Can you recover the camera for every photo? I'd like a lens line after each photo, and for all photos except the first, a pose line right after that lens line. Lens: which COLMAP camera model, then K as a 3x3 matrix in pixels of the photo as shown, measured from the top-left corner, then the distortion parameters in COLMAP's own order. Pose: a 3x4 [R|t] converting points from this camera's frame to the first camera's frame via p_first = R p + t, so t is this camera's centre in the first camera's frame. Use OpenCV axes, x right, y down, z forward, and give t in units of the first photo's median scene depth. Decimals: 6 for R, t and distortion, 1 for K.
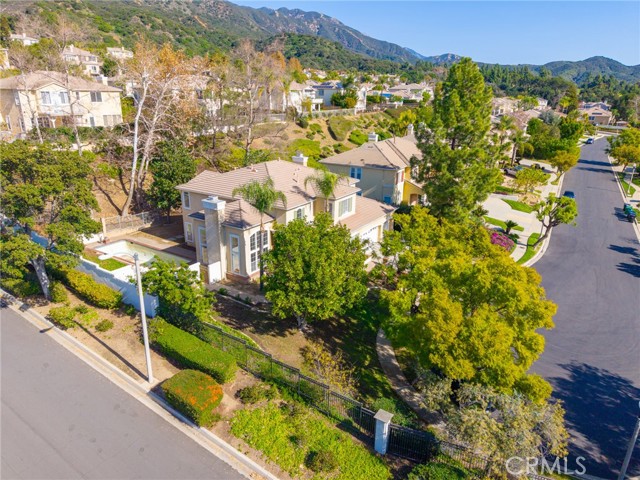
lens RADIAL K [[428.1, 0, 320.0], [0, 428.1, 240.0], [0, 0, 1]] dist [0.037253, -0.038883]
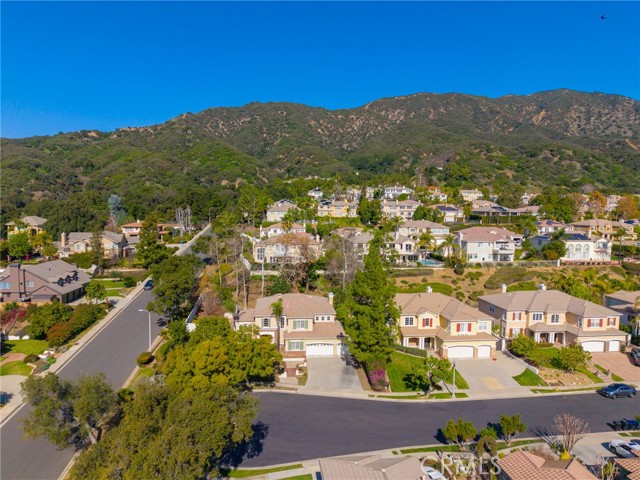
lens RADIAL K [[428.1, 0, 320.0], [0, 428.1, 240.0], [0, 0, 1]] dist [0.037253, -0.038883]
pose [[0.610104, 0.057344, -0.790244, 2.173945], [-0.260980, 0.956263, -0.132097, -0.292717], [0.748106, 0.286831, 0.598385, -0.160325]]
